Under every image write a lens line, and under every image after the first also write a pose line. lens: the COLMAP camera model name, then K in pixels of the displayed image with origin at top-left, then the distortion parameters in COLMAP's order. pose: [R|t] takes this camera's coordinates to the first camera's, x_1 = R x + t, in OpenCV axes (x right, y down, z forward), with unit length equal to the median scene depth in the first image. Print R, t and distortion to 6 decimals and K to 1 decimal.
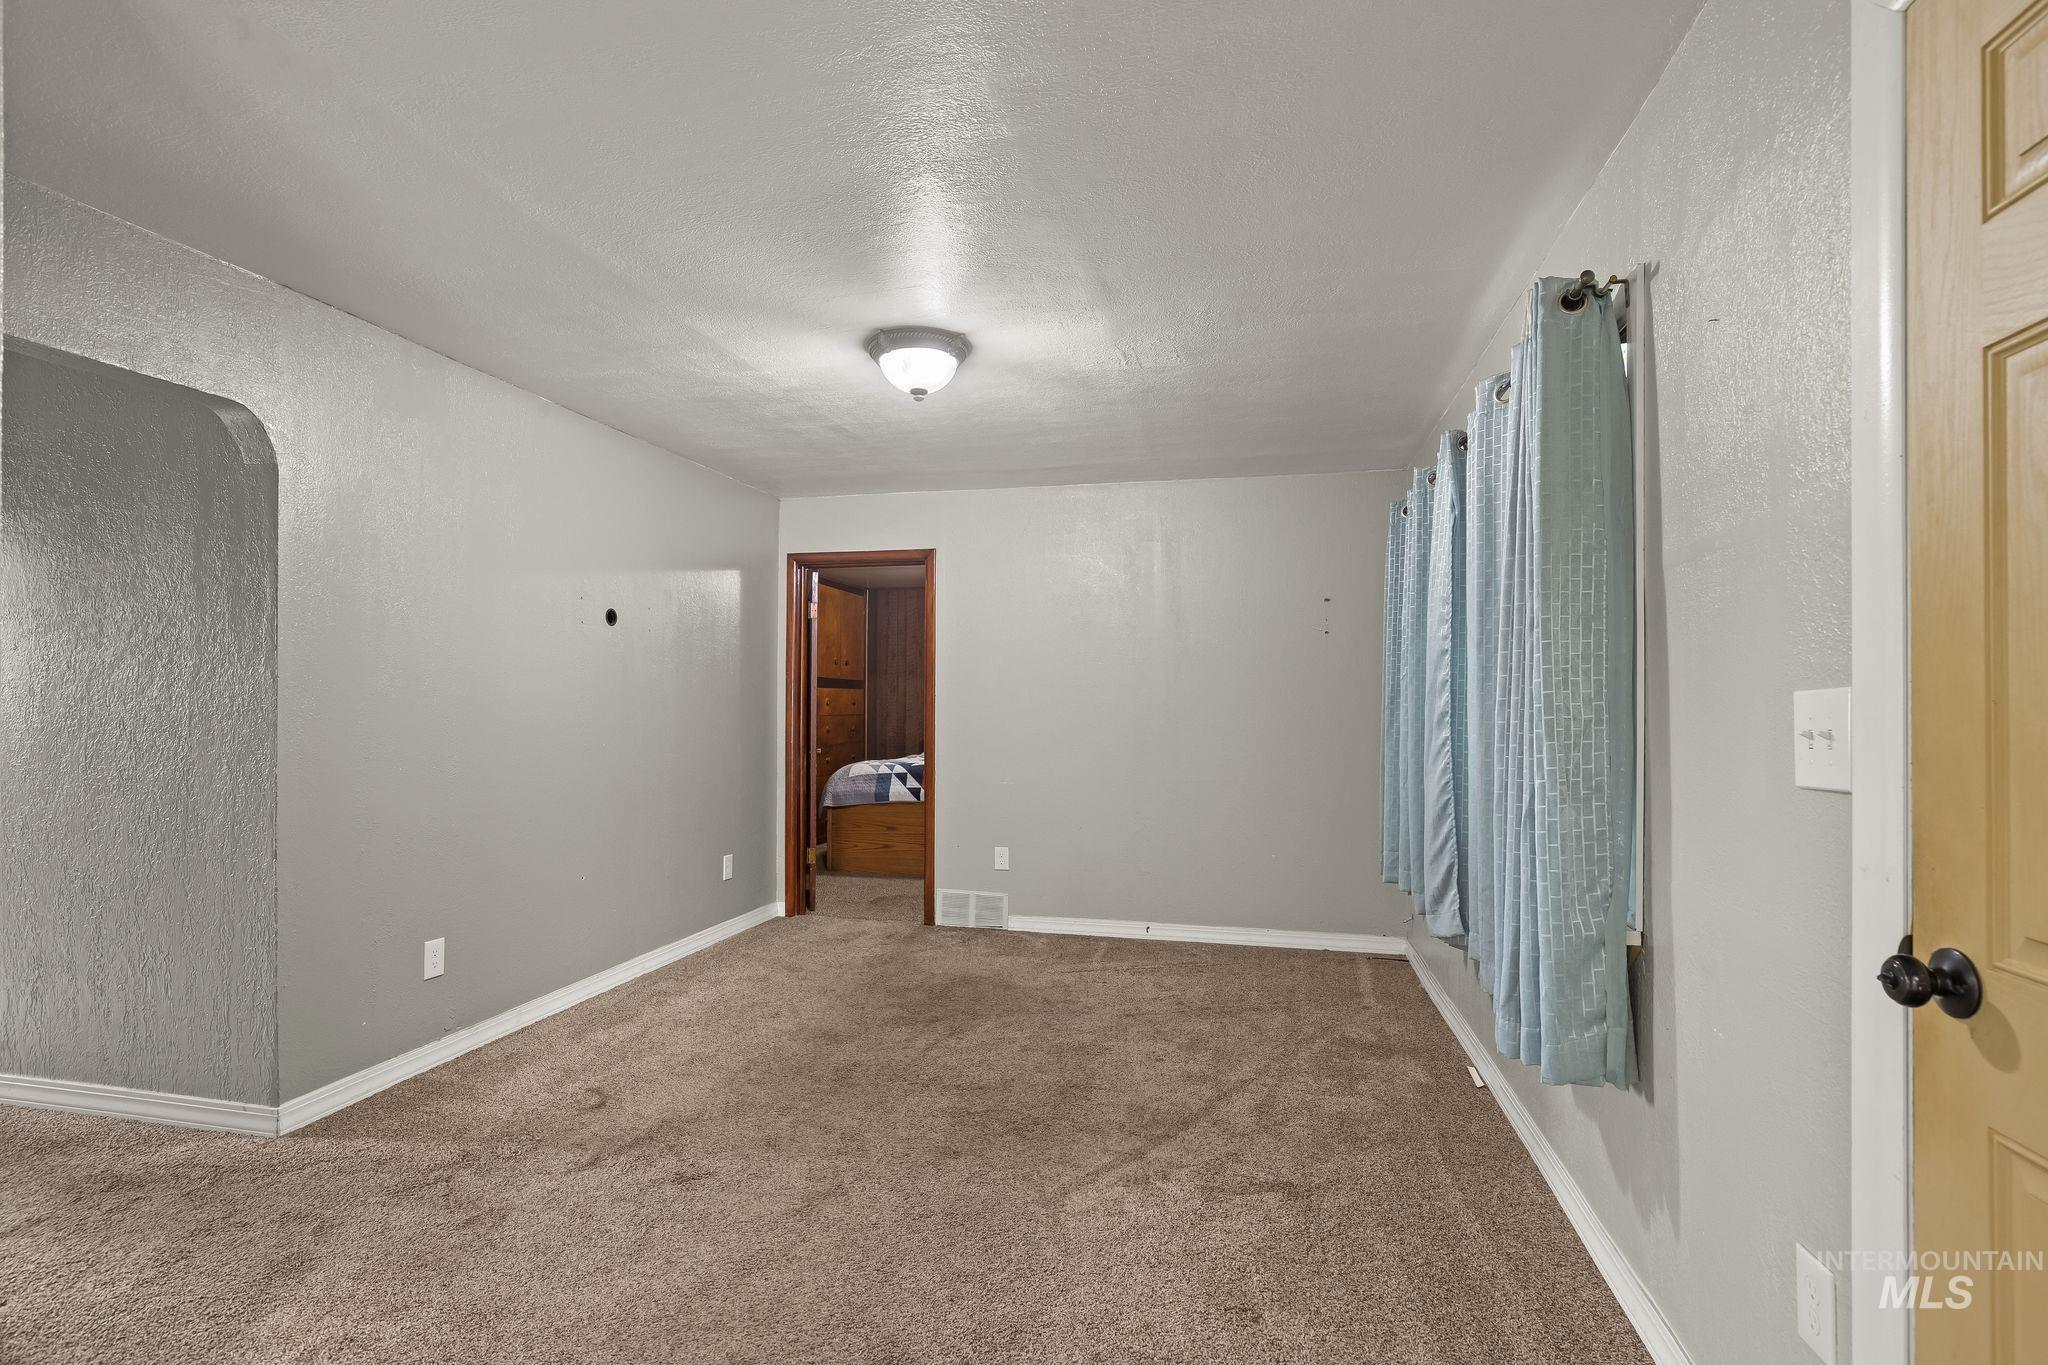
lens RADIAL K [[931.2, 0, 1029.9], [0, 931.2, 704.1], [0, 0, 1]] dist [-0.000107, 0.000020]
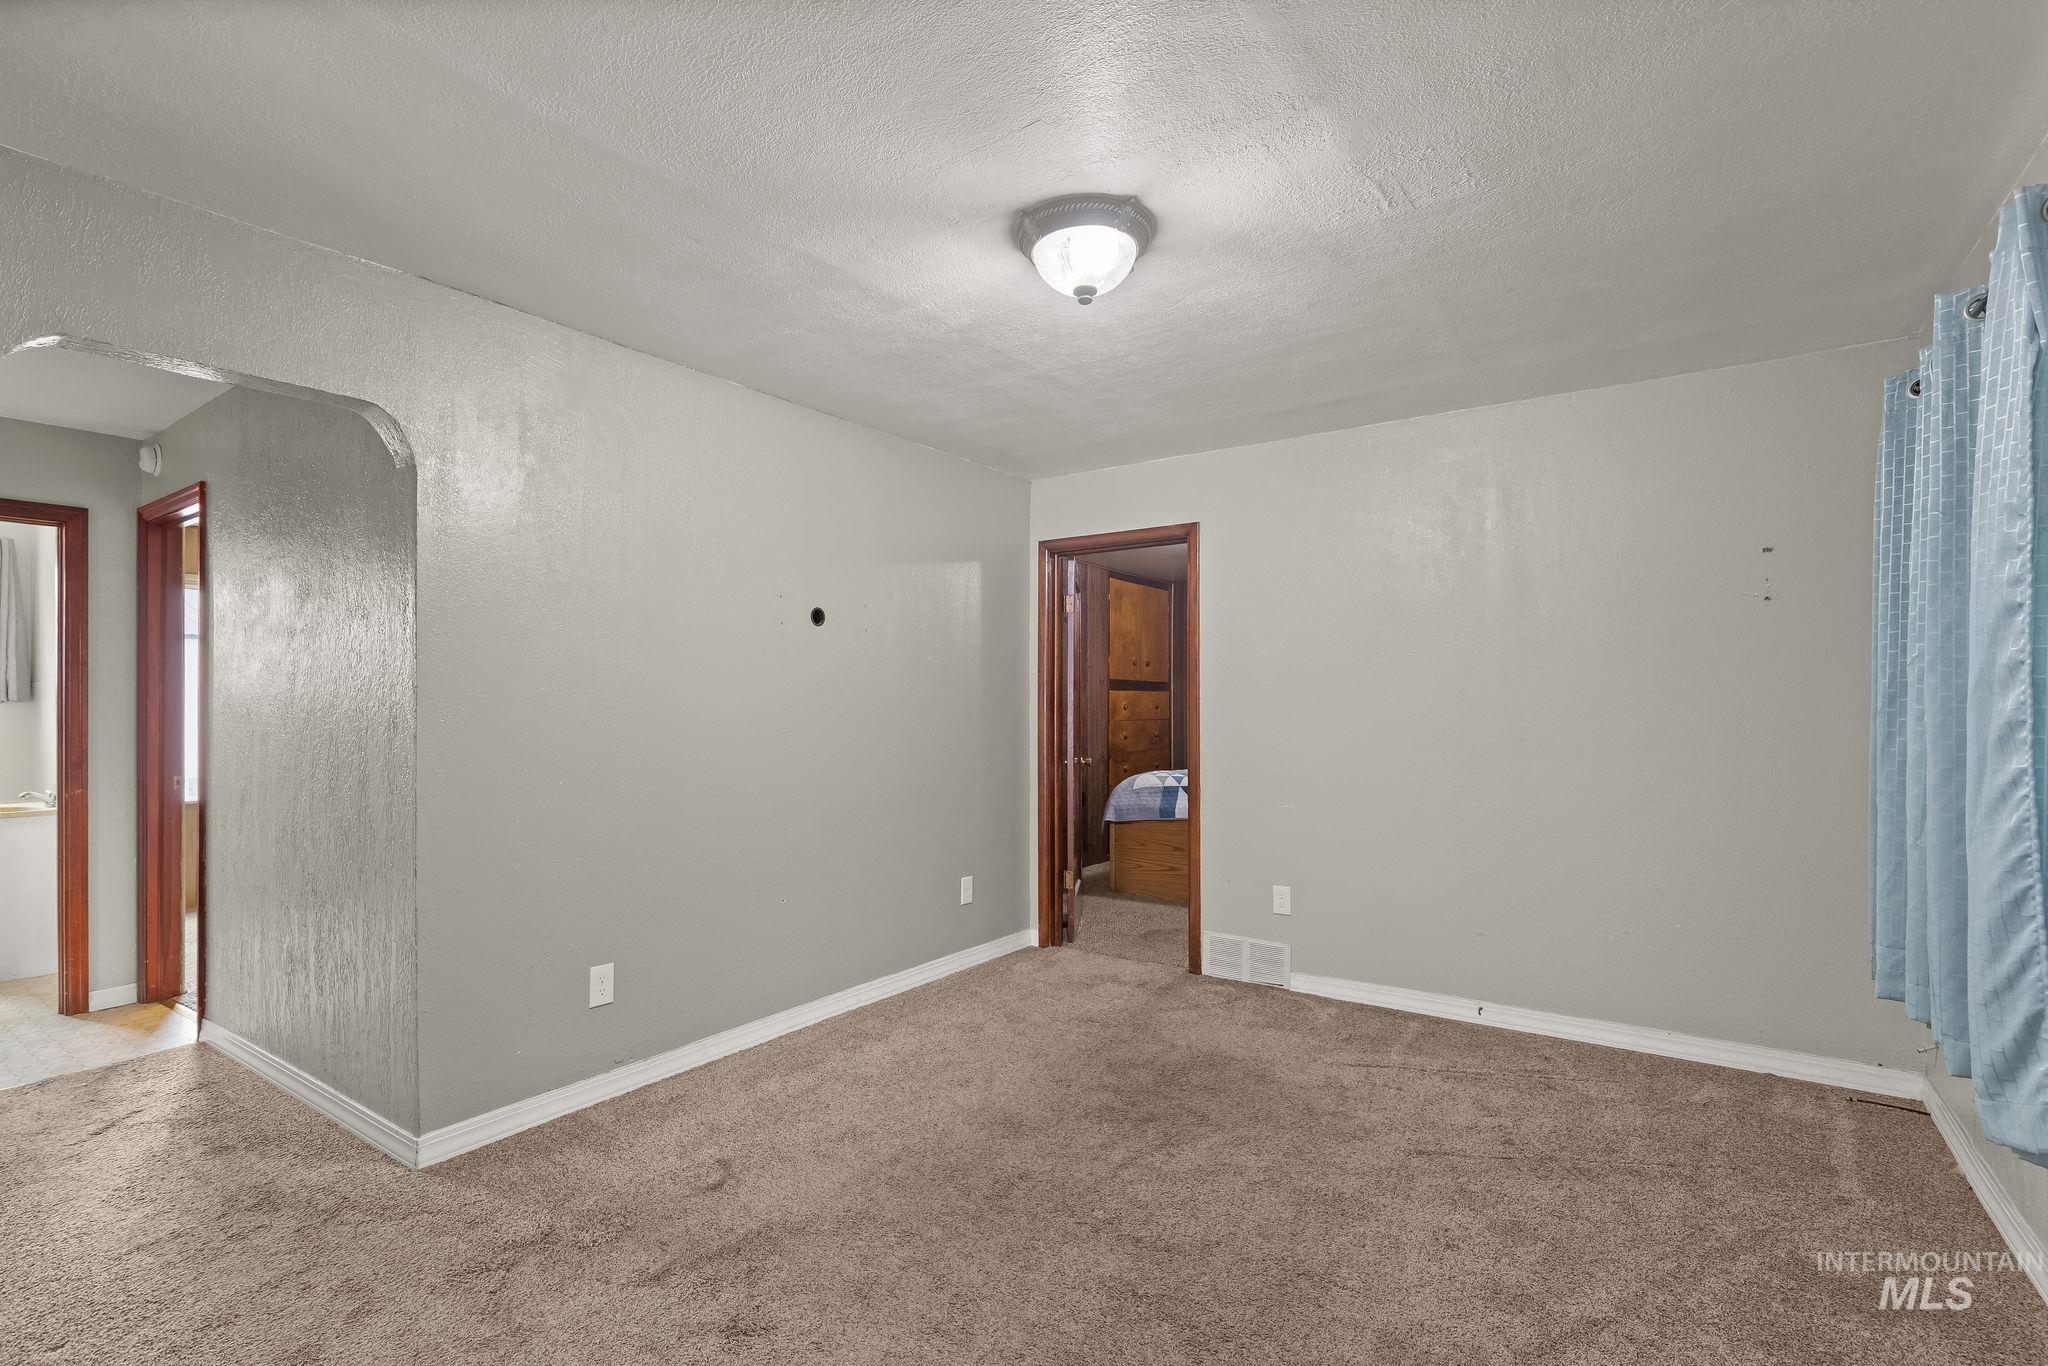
lens RADIAL K [[945.9, 0, 1027.1], [0, 945.9, 703.9], [0, 0, 1]] dist [-0.003141, 0.000002]
pose [[0.931584, -0.007744, -0.363443, 0.088877], [0.006747, 0.999969, -0.004014, -0.002449], [0.363462, 0.001287, 0.931608, 0.225979]]
